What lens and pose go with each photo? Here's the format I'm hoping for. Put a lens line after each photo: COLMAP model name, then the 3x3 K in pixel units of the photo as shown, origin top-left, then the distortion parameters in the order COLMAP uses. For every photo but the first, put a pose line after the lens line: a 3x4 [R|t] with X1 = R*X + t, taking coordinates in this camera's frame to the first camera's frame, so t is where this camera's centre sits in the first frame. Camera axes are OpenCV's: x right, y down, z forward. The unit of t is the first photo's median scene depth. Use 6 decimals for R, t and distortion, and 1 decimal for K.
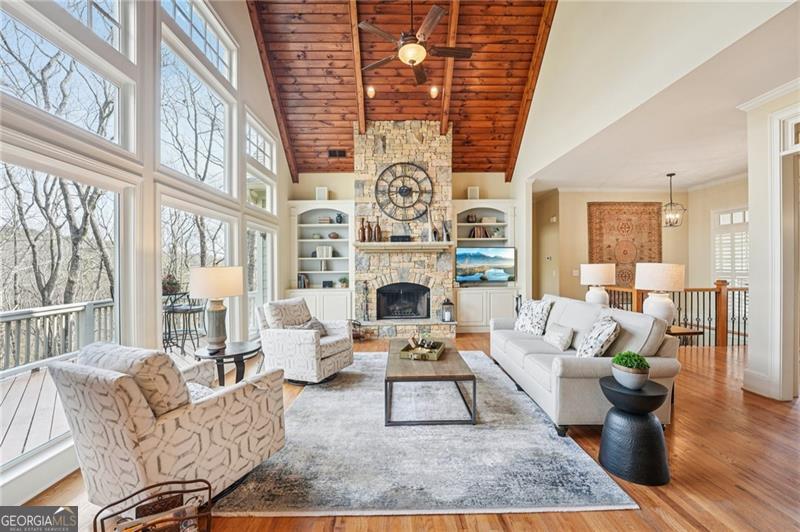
lens RADIAL K [[325.6, 0, 401.1], [0, 325.6, 269.3], [0, 0, 1]] dist [-0.028314, 0.002998]
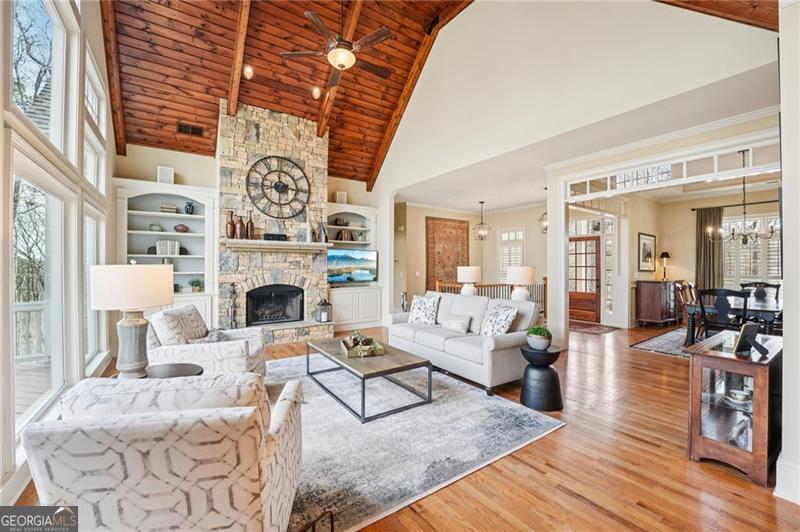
lens RADIAL K [[325.6, 0, 395.8], [0, 325.6, 264.4], [0, 0, 1]] dist [-0.028314, 0.002998]
pose [[0.832979, 0.013568, 0.553138, -0.225335], [-0.002495, 0.999781, -0.020767, 0.001984], [-0.553299, 0.015919, 0.832831, 0.037590]]
